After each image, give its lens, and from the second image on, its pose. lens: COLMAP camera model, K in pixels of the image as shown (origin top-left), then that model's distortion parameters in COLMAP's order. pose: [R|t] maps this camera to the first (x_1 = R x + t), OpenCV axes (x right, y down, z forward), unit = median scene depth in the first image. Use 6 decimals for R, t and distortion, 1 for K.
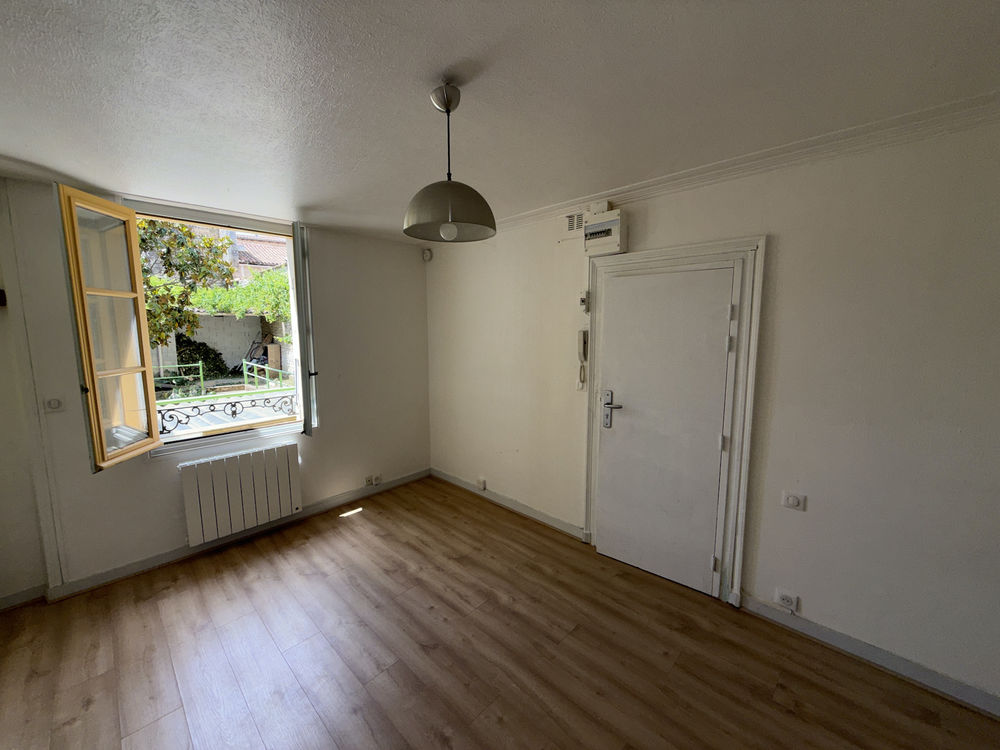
lens RADIAL K [[400.4, 0, 500.0], [0, 400.4, 375.0], [0, 0, 1]] dist [0.000846, 0.000312]
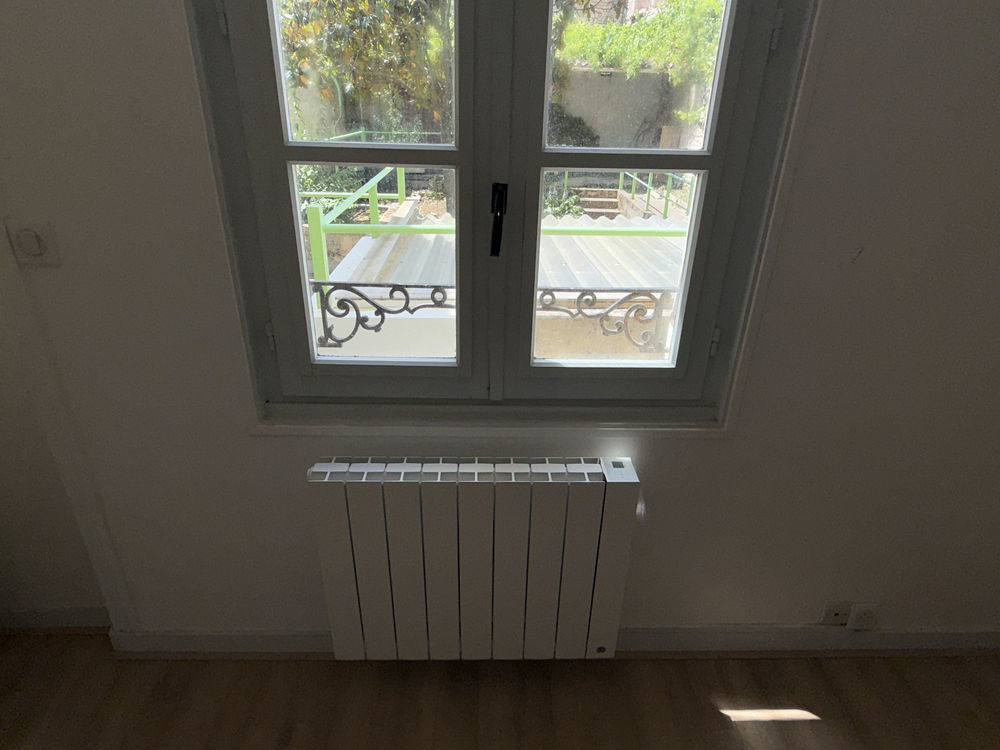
lens RADIAL K [[583.1, 0, 500.0], [0, 583.1, 375.0], [0, 0, 1]] dist [0.004715, 0.000357]
pose [[0.707824, 0.322455, -0.628496, -0.379578], [-0.111956, 0.929696, 0.350900, -0.034978], [0.697460, -0.178012, 0.694163, 0.731647]]
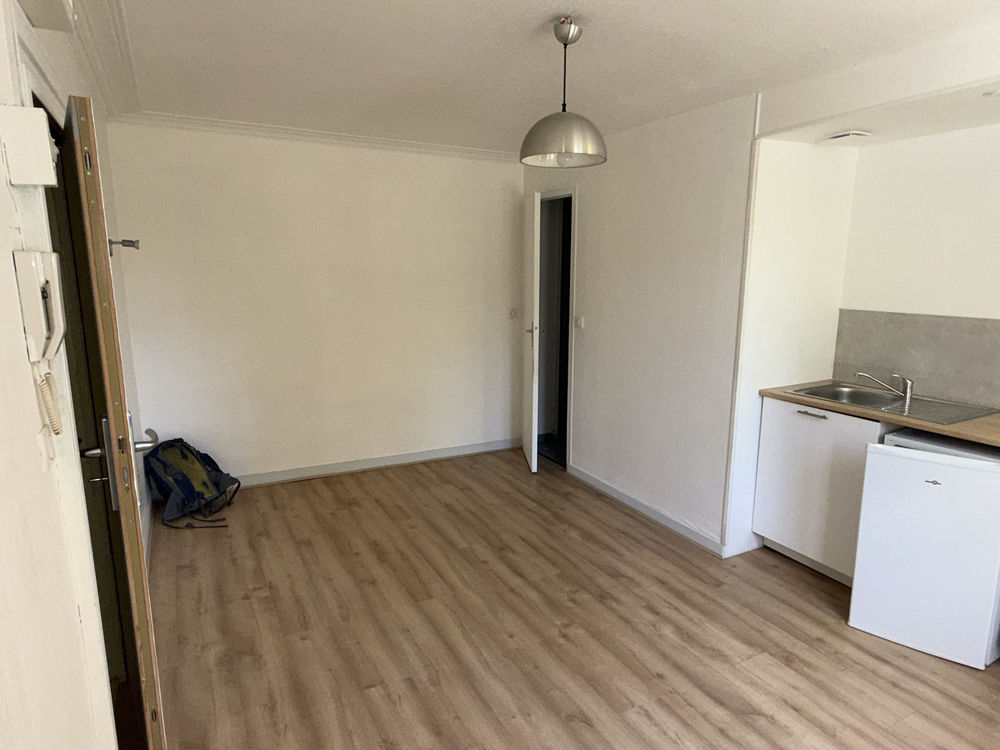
lens RADIAL K [[602.2, 0, 500.0], [0, 602.2, 375.0], [0, 0, 1]] dist [0.001177, -0.000196]
pose [[-0.953521, -0.058396, 0.295615, -0.226993], [0.032360, 0.955523, 0.293134, -0.140529], [-0.299585, 0.289076, -0.909222, 1.289054]]
